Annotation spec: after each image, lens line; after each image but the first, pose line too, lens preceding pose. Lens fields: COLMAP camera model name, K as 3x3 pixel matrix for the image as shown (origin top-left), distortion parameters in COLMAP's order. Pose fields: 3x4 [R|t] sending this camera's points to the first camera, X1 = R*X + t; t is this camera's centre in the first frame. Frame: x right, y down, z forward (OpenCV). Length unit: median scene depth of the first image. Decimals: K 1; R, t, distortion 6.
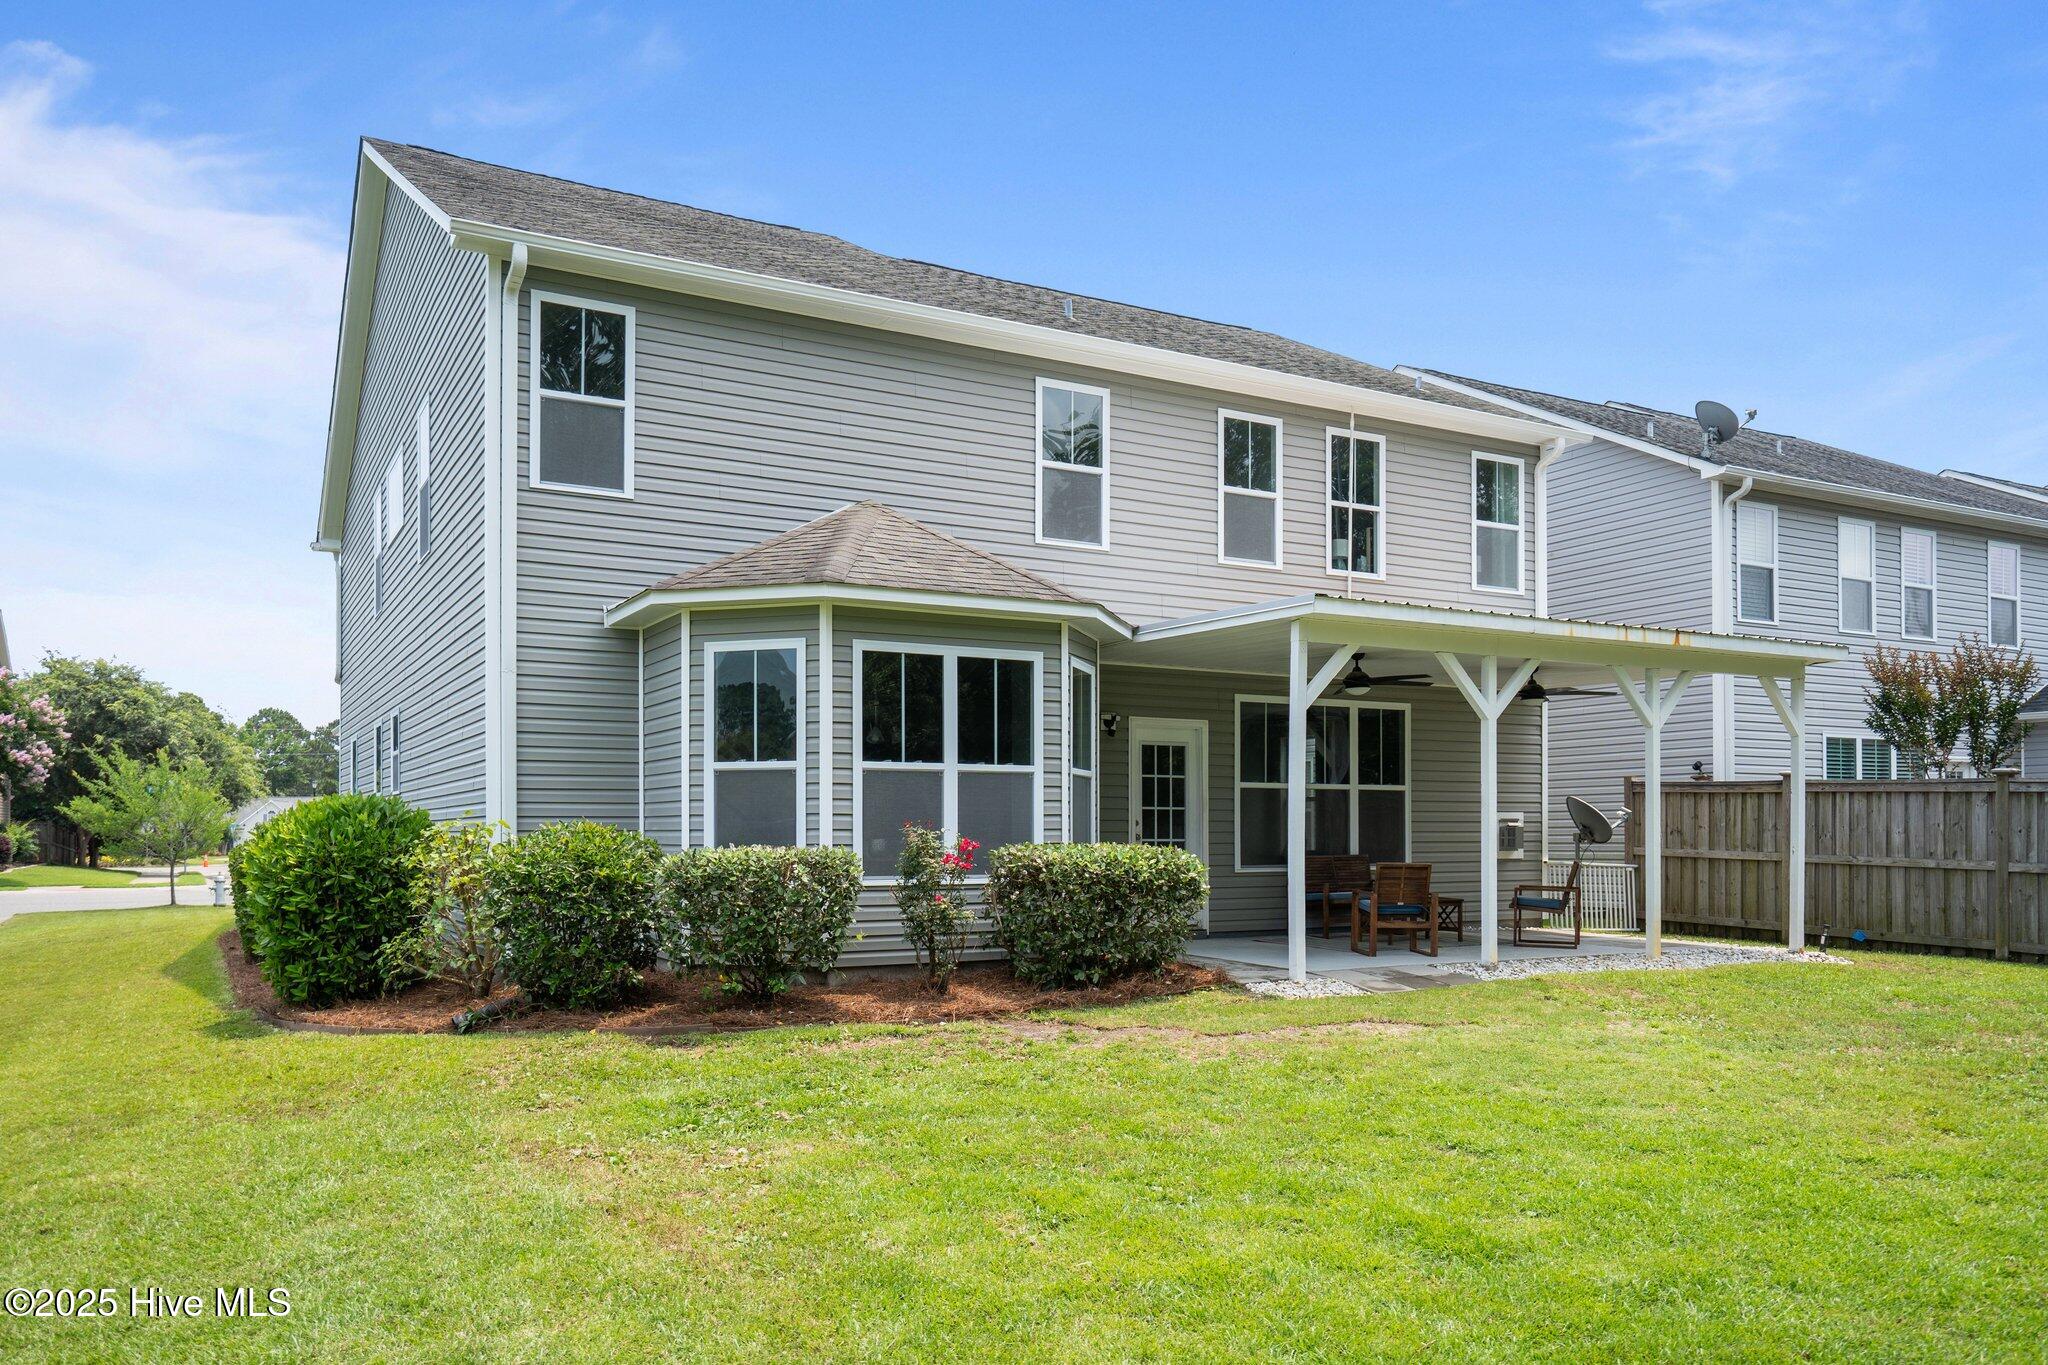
lens RADIAL K [[1493.3, 0, 1034.9], [0, 1493.3, 821.1], [0, 0, 1]] dist [-0.008254, 0.055392]
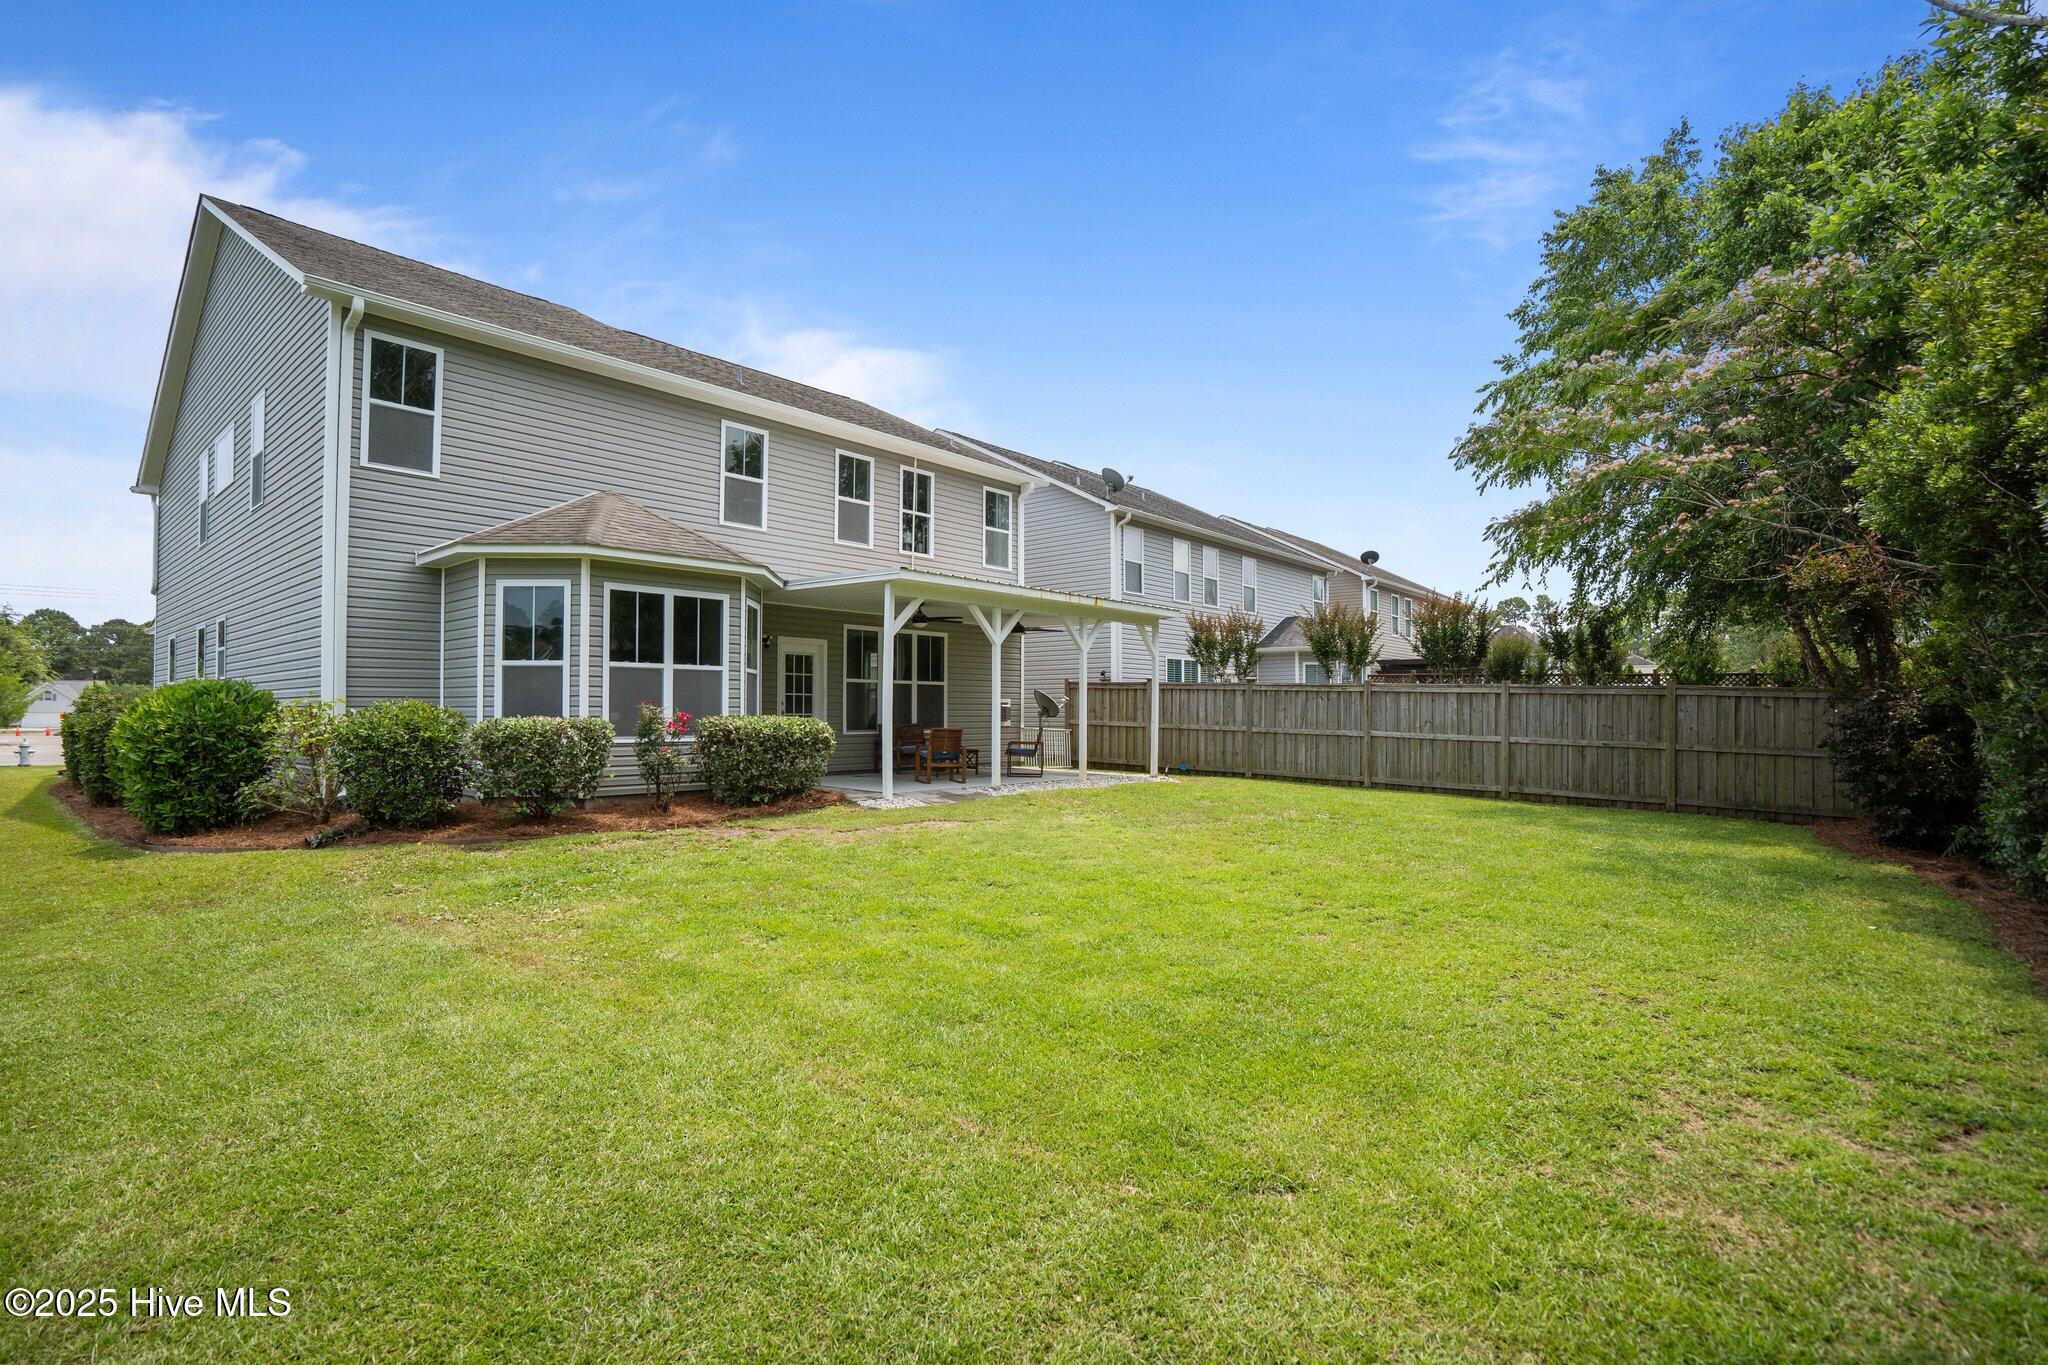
lens RADIAL K [[960.5, 0, 1026.9], [0, 960.5, 697.8], [0, 0, 1]] dist [-0.075485, 0.044858]
pose [[0.940624, 0.007582, 0.339365, -0.032503], [-0.005286, 0.999956, -0.007691, 0.001535], [-0.339409, 0.005440, 0.940623, -0.044321]]
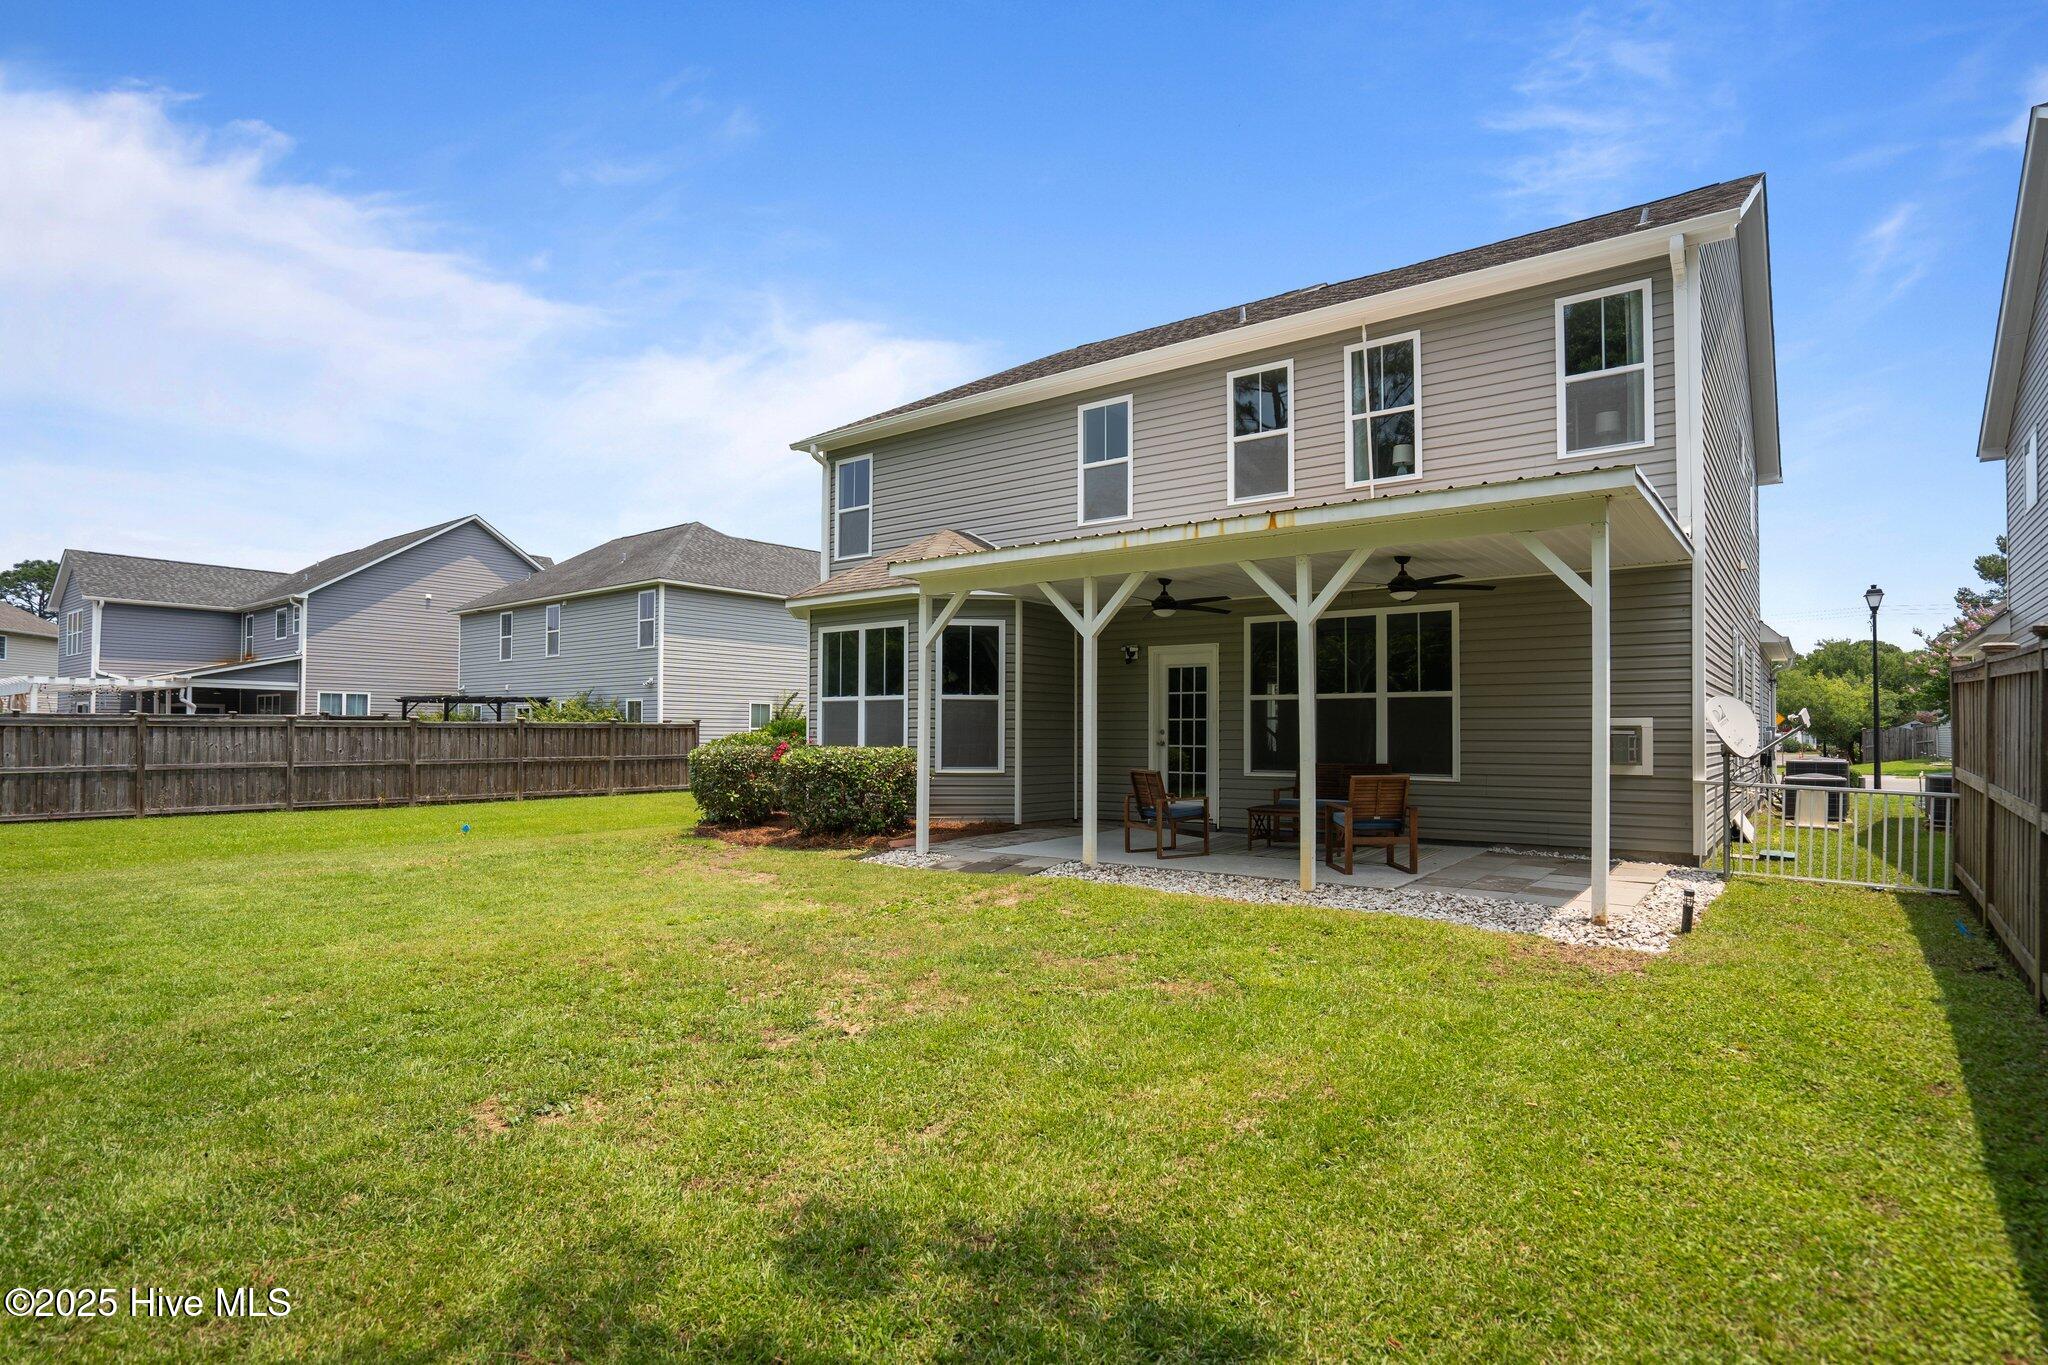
lens RADIAL K [[1076.1, 0, 1024.0], [0, 1076.1, 682.5], [0, 0, 1]] dist [-0.015081, -0.000028]
pose [[0.386239, -0.041777, -0.921452, 0.859143], [0.004503, 0.999047, -0.043408, -0.001543], [0.922388, 0.012617, 0.386059, 0.560681]]
